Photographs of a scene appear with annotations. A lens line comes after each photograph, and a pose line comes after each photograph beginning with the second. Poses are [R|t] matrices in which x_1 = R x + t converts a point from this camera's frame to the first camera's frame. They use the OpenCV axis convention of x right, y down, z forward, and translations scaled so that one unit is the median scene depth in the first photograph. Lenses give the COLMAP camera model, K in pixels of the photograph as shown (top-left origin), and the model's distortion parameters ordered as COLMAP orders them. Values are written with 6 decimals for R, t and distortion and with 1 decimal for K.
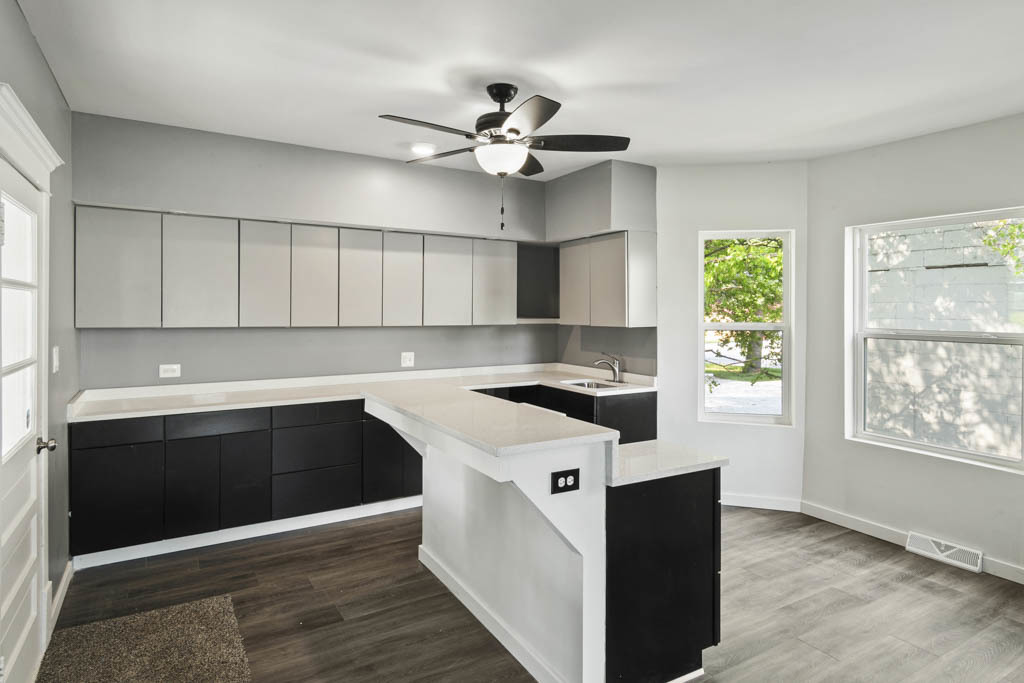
lens RADIAL K [[501.3, 0, 506.4], [0, 501.3, 322.9], [0, 0, 1]] dist [0.000587, 0.000152]
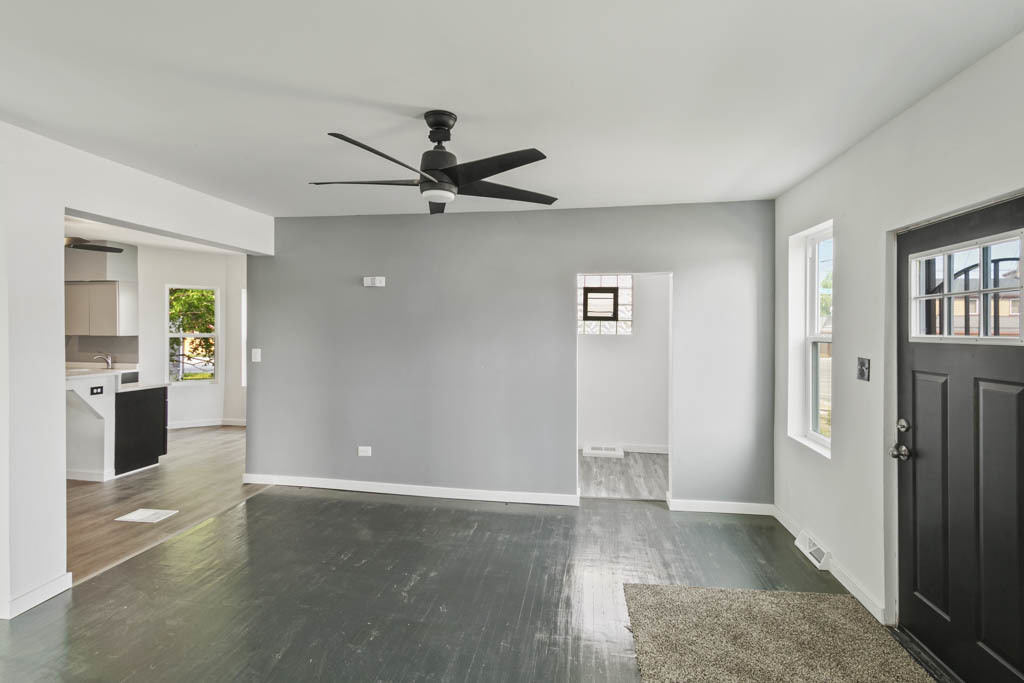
lens RADIAL K [[501.3, 0, 506.4], [0, 501.3, 322.9], [0, 0, 1]] dist [0.000587, 0.000152]
pose [[0.602576, 0.007752, 0.798024, -0.346339], [0.019001, 0.999530, -0.024056, 0.032355], [-0.797835, 0.029659, 0.602146, -1.159664]]
